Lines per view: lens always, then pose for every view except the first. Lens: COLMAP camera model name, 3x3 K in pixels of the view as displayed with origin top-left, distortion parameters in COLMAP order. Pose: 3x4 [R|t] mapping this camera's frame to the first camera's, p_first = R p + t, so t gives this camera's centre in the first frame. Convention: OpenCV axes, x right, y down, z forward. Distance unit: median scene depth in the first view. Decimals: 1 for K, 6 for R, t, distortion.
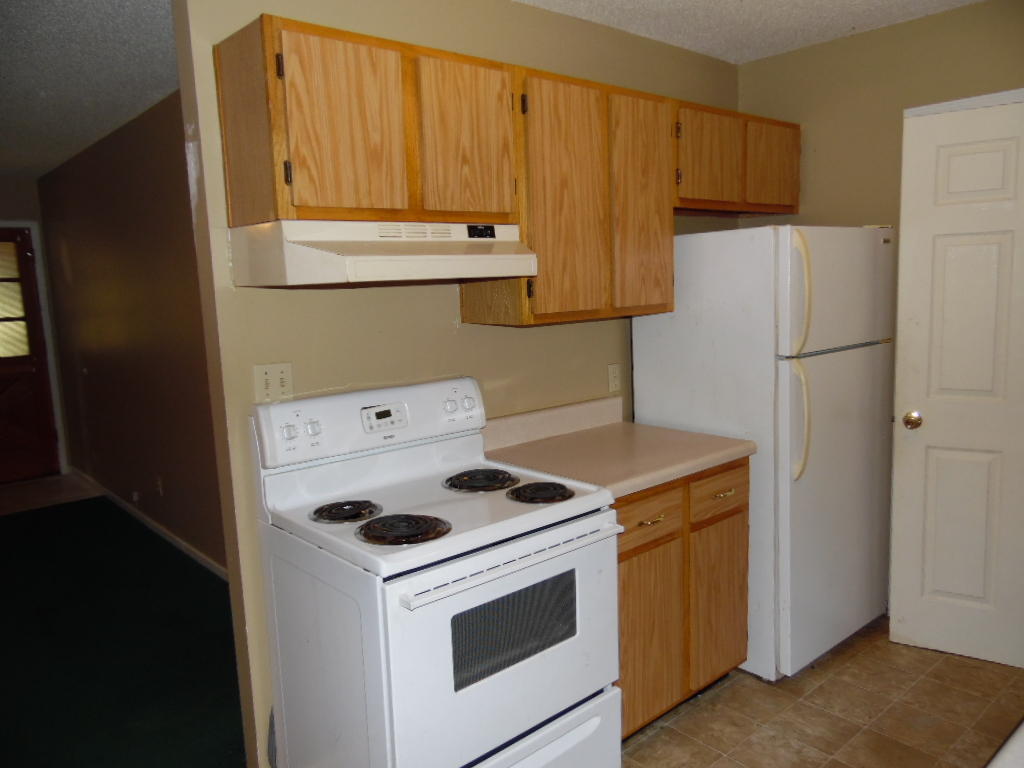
lens RADIAL K [[768.6, 0, 515.9], [0, 768.6, 384.1], [0, 0, 1]] dist [-0.035004, 0.071642]
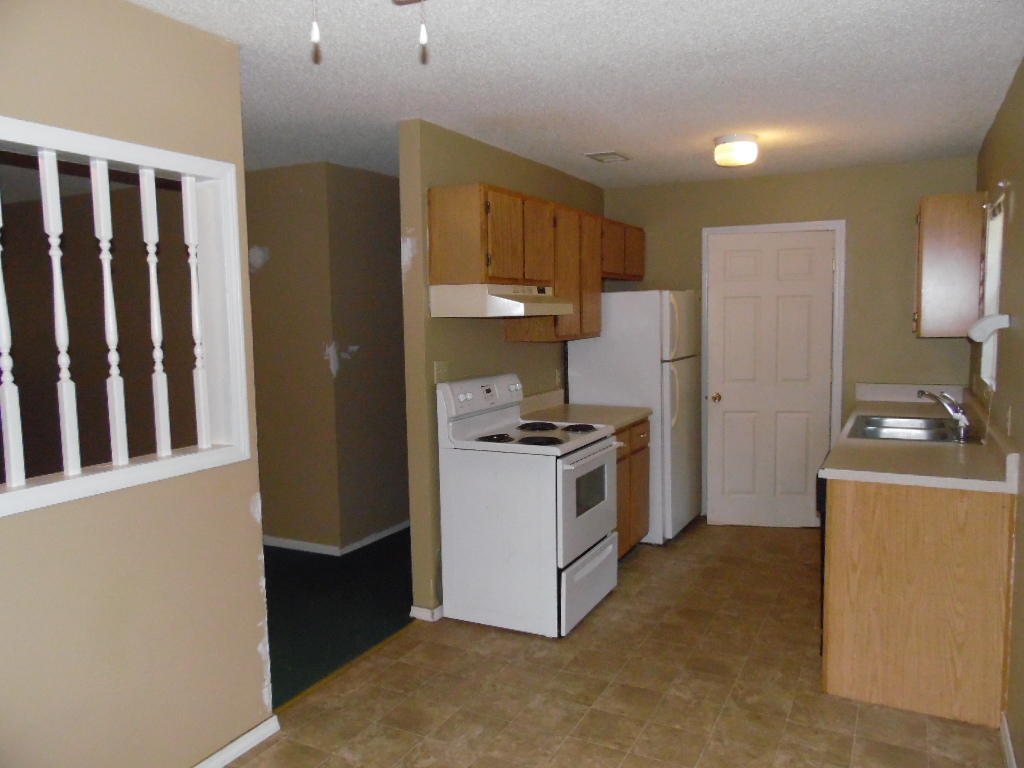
lens RADIAL K [[768.6, 0, 515.9], [0, 768.6, 384.1], [0, 0, 1]] dist [-0.035004, 0.071642]
pose [[0.930114, -0.014502, 0.366984, -0.656854], [0.033727, 0.998371, -0.046028, 0.092590], [-0.365719, 0.055188, 0.929088, -0.576777]]
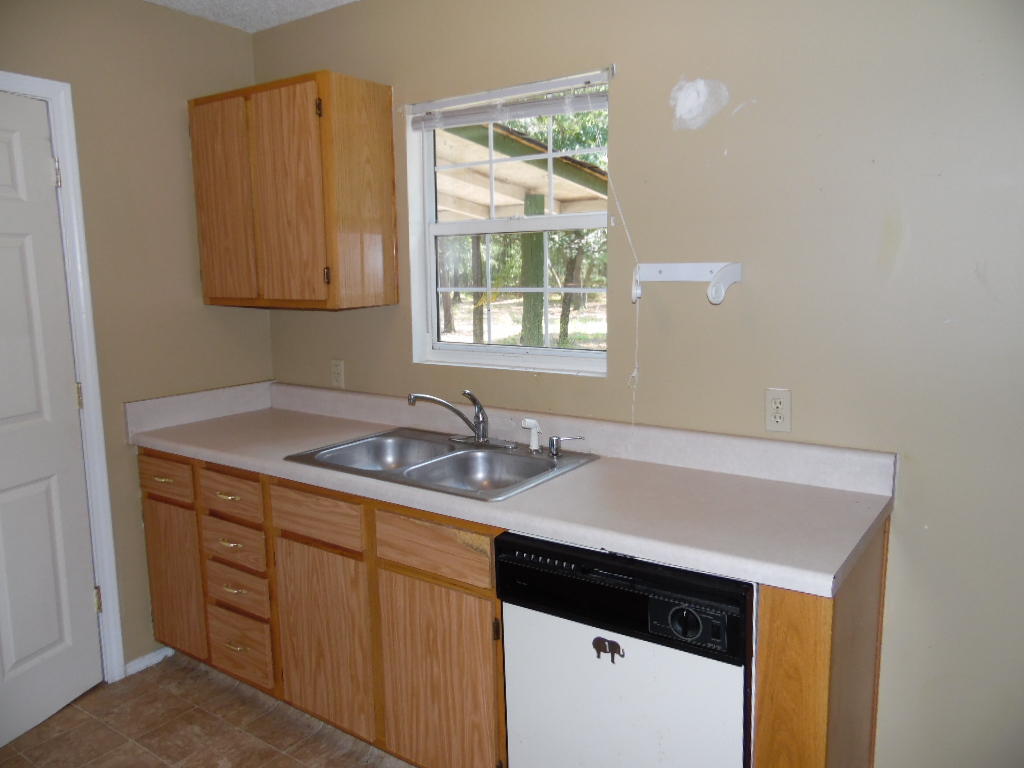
lens RADIAL K [[768.6, 0, 515.9], [0, 768.6, 384.1], [0, 0, 1]] dist [-0.035004, 0.071642]
pose [[-0.231874, -0.102416, 0.967339, -0.283620], [0.153032, 0.978218, 0.140250, -0.059593], [-0.960633, 0.180554, -0.211151, 0.606000]]
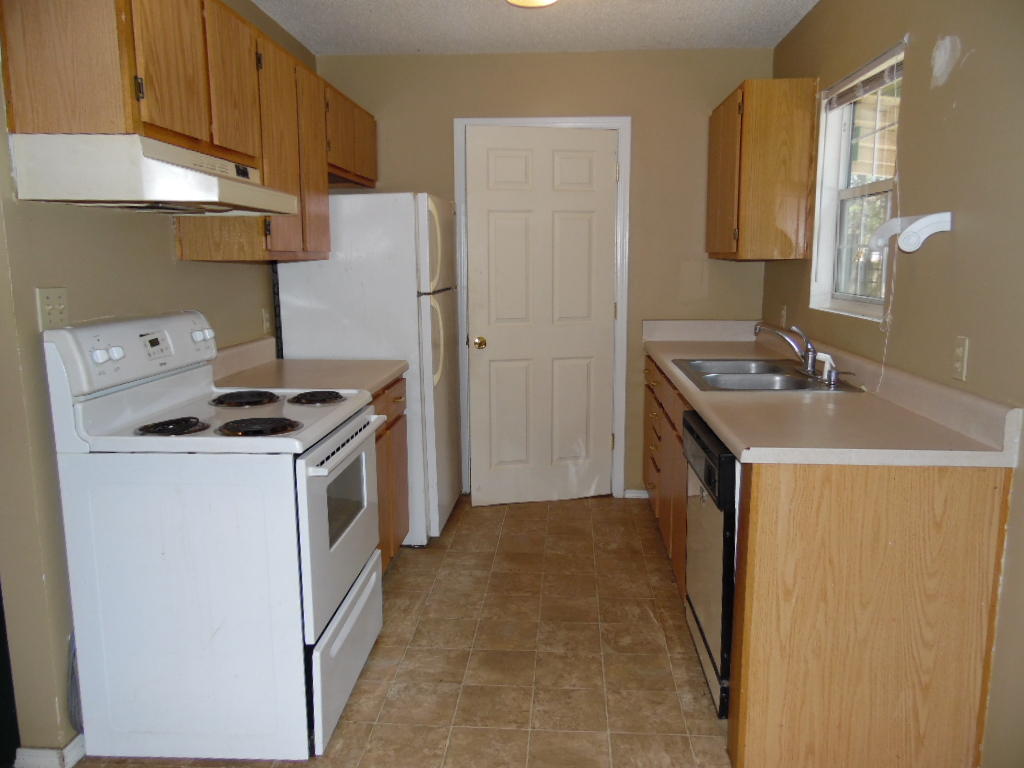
lens RADIAL K [[768.6, 0, 515.9], [0, 768.6, 384.1], [0, 0, 1]] dist [-0.035004, 0.071642]
pose [[0.709043, -0.082989, 0.700265, -0.470983], [0.074504, 0.996309, 0.042635, 0.074751], [-0.701218, 0.021943, 0.712609, -0.049751]]
